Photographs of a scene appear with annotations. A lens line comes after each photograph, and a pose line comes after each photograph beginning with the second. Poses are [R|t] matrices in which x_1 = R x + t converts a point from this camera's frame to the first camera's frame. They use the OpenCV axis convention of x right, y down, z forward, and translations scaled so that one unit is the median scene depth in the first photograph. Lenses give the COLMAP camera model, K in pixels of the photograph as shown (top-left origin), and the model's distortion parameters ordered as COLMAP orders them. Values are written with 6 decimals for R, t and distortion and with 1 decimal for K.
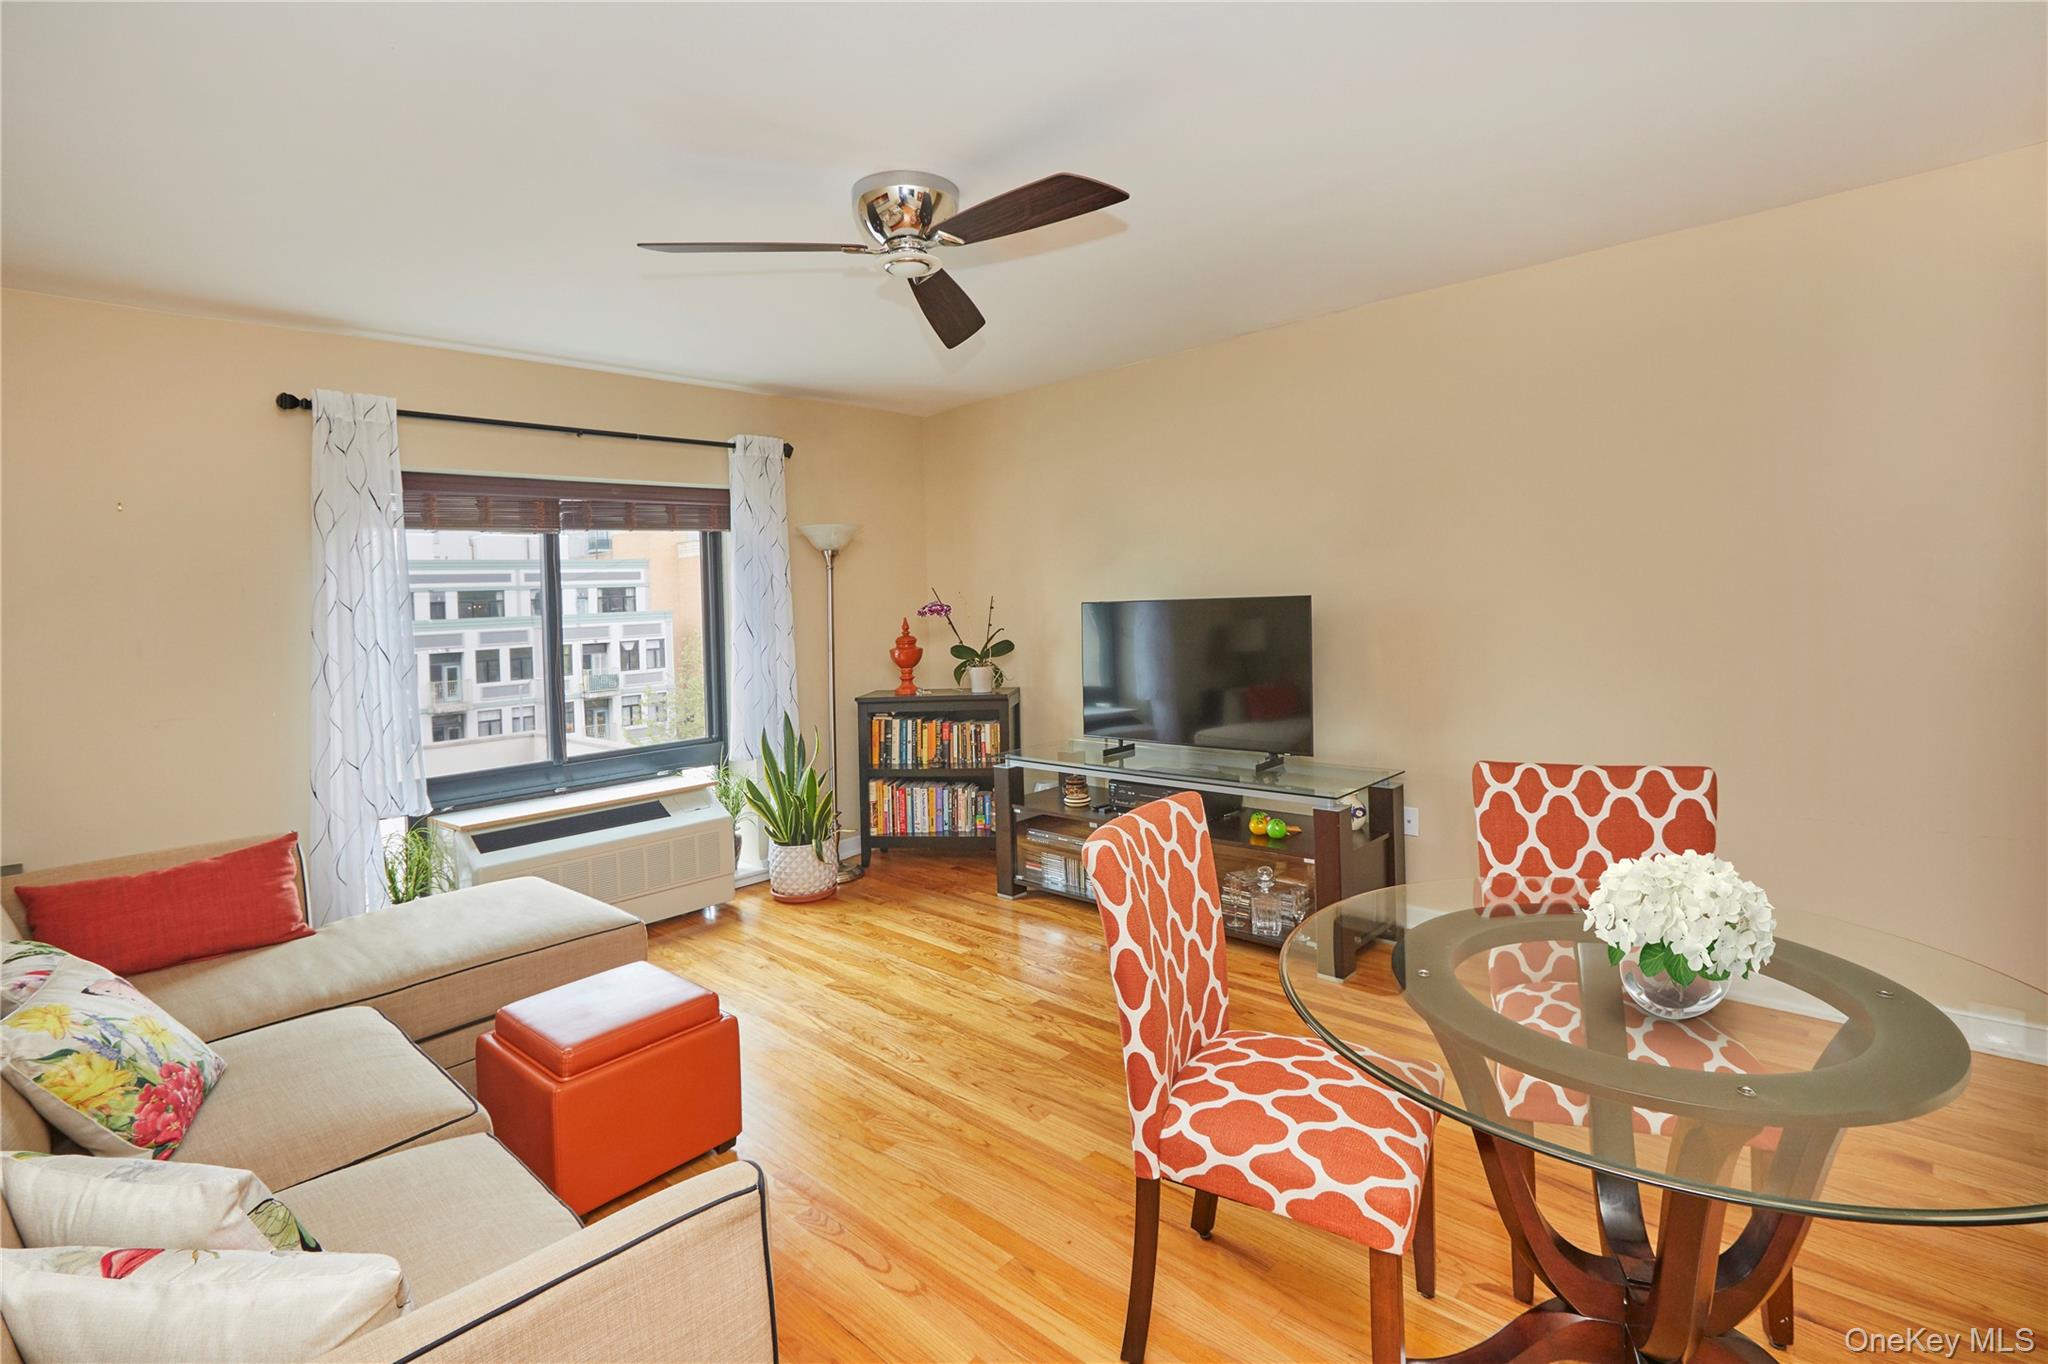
lens RADIAL K [[973.3, 0, 1018.3], [0, 973.3, 610.1], [0, 0, 1]] dist [0.002547, 0.000119]
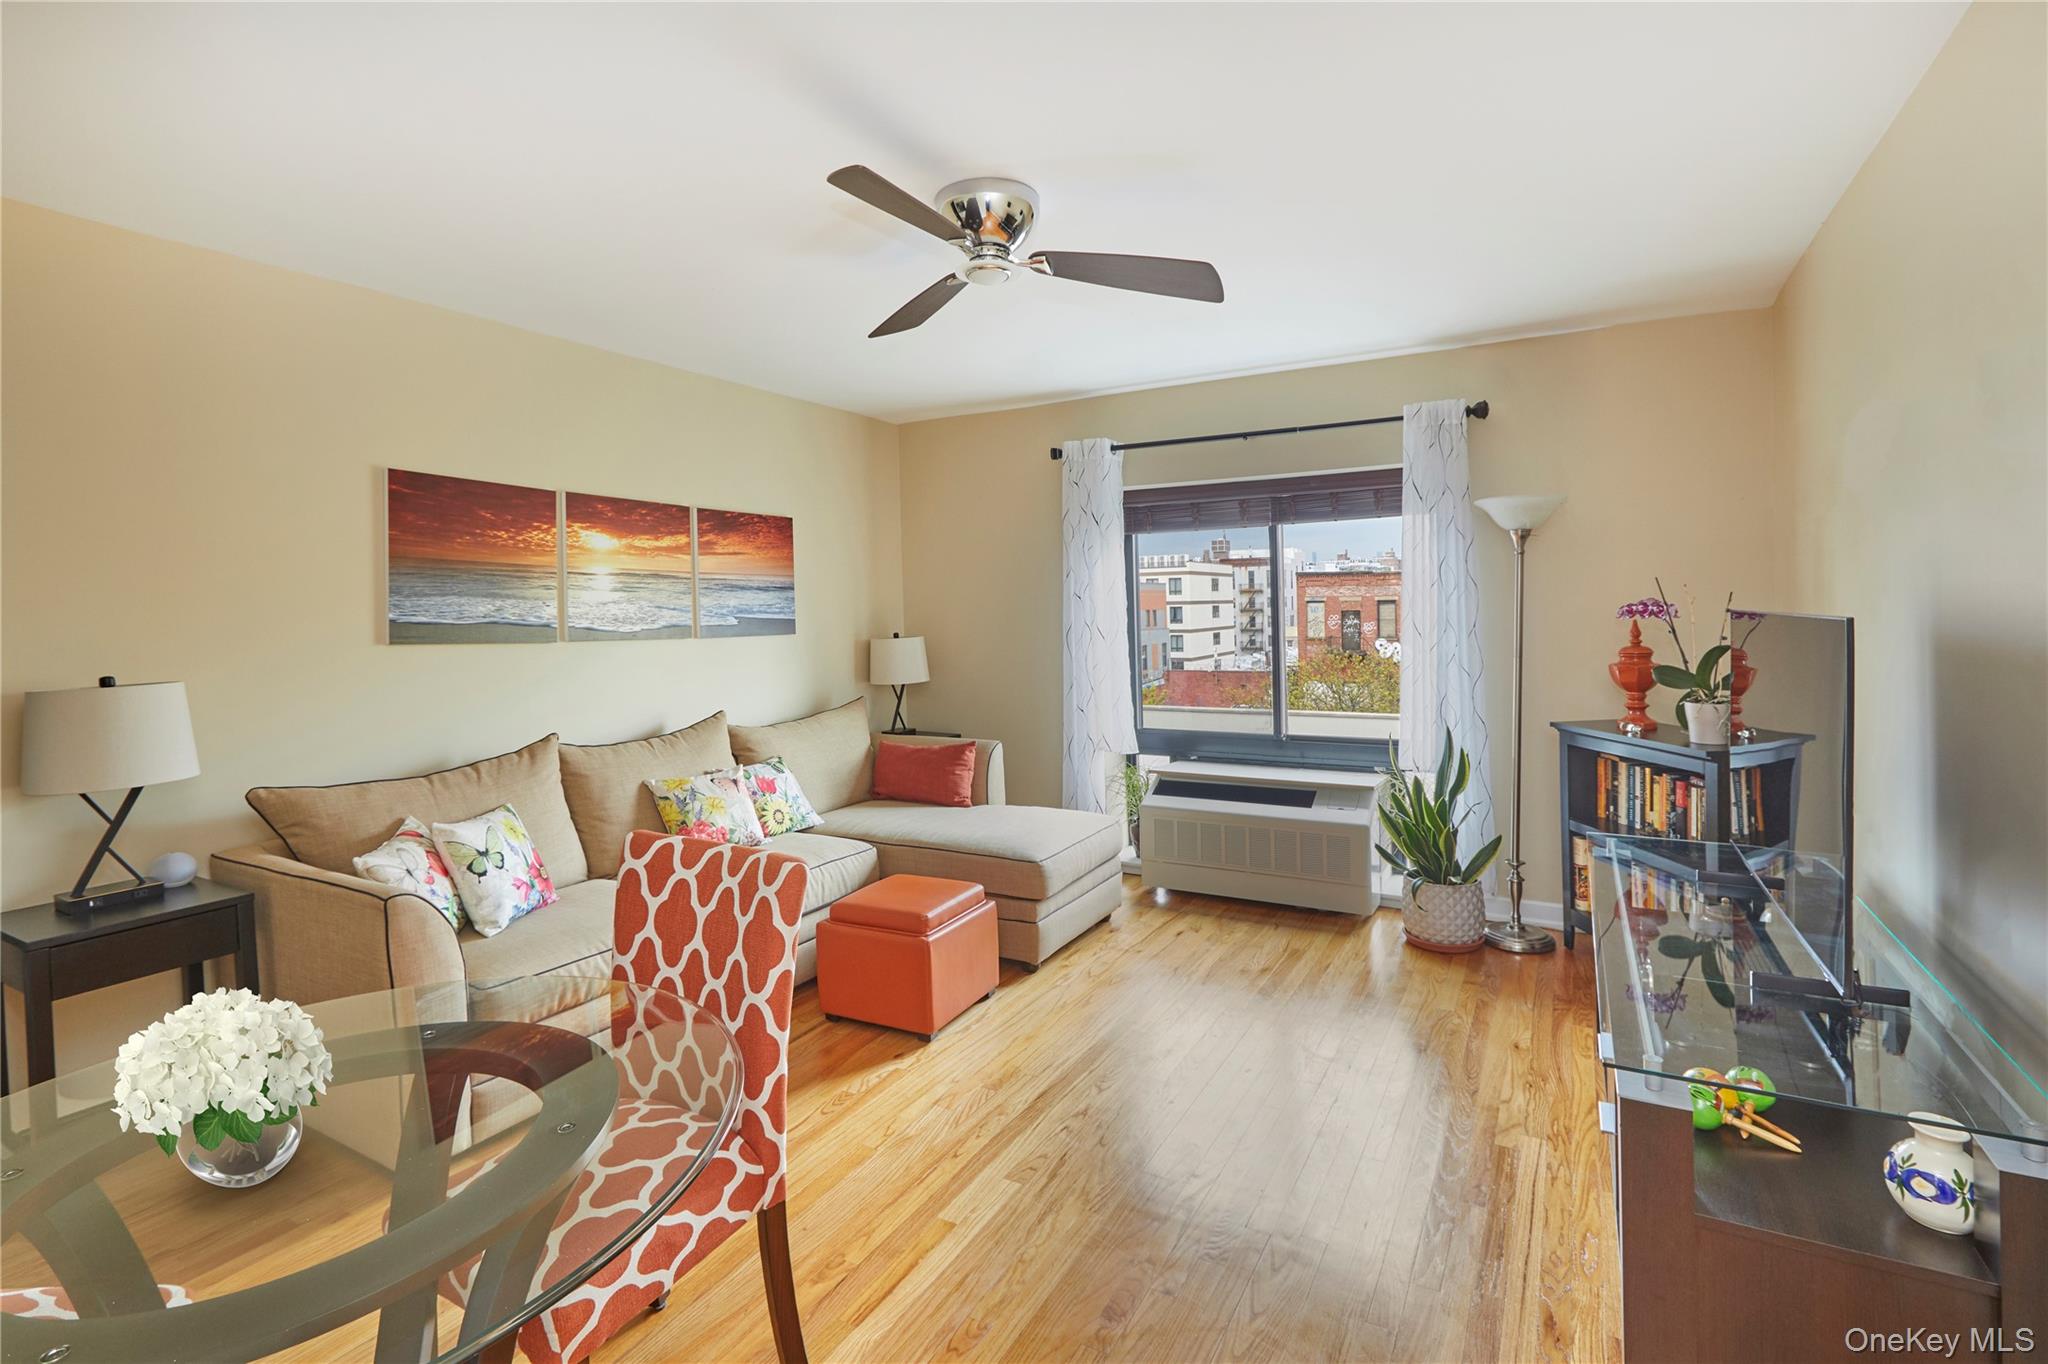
lens RADIAL K [[973.3, 0, 1018.3], [0, 973.3, 610.1], [0, 0, 1]] dist [0.002547, 0.000119]
pose [[0.250976, 0.039837, -0.967173, 0.528703], [-0.006070, 0.999198, 0.039581, -0.028658], [0.967974, -0.004063, 0.251016, 0.462870]]
